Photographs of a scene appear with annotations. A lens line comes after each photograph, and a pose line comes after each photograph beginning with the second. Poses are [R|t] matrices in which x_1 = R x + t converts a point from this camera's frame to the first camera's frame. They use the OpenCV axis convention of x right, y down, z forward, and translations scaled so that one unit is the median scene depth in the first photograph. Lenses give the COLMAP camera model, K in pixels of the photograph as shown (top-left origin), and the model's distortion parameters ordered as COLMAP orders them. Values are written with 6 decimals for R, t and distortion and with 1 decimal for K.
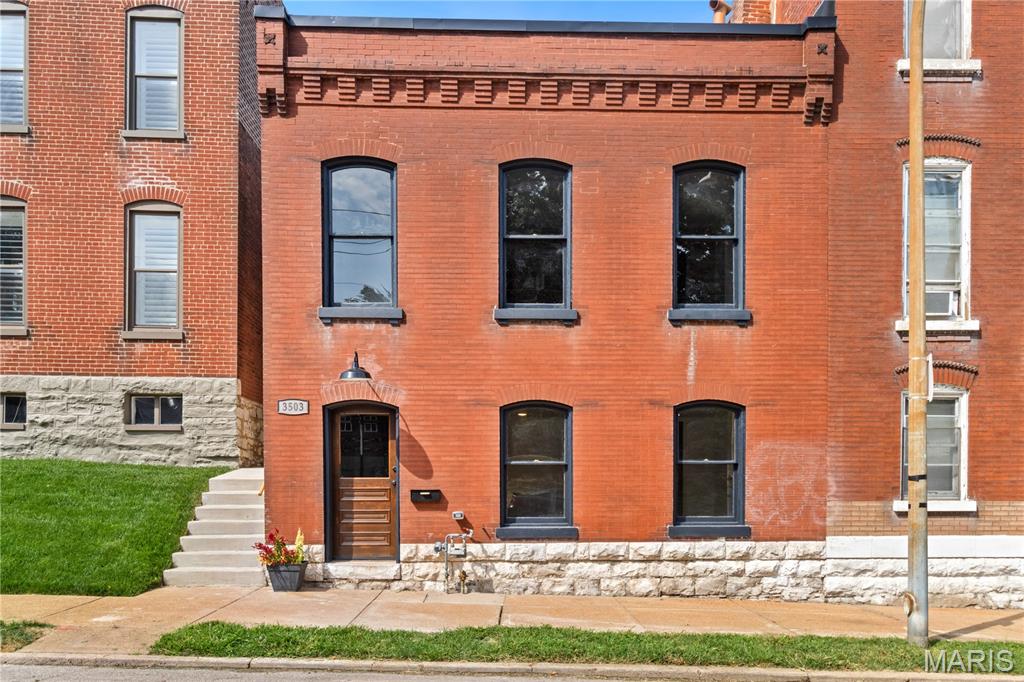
lens RADIAL K [[850.8, 0, 532.7], [0, 850.8, 517.9], [0, 0, 1]] dist [0.003998, 0.001208]
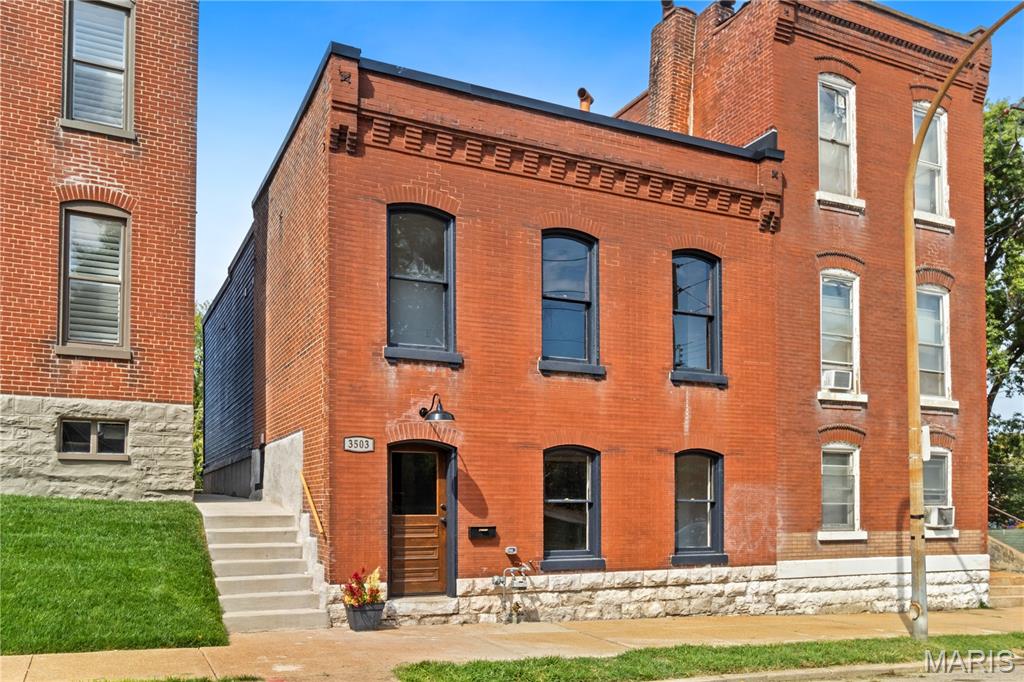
lens RADIAL K [[850.8, 0, 532.7], [0, 850.8, 517.9], [0, 0, 1]] dist [0.003998, 0.001208]
pose [[0.911643, -0.004281, 0.410960, -0.495748], [0.016786, 0.999499, -0.026824, -0.014374], [-0.410640, 0.031352, 0.911259, 0.015492]]
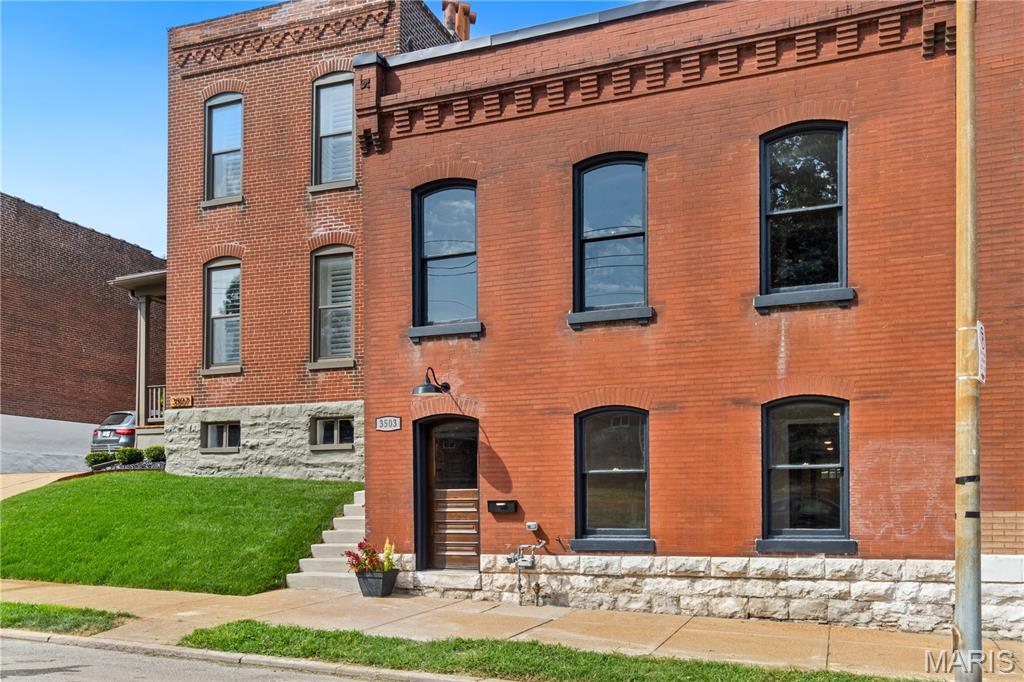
lens RADIAL K [[857.3, 0, 528.3], [0, 857.3, 519.2], [0, 0, 1]] dist [0.005380, 0.000627]
pose [[0.920433, 0.001497, -0.390898, 0.292579], [-0.007353, 0.999882, -0.013483, 0.002130], [0.390832, 0.015284, 0.920335, 0.083918]]
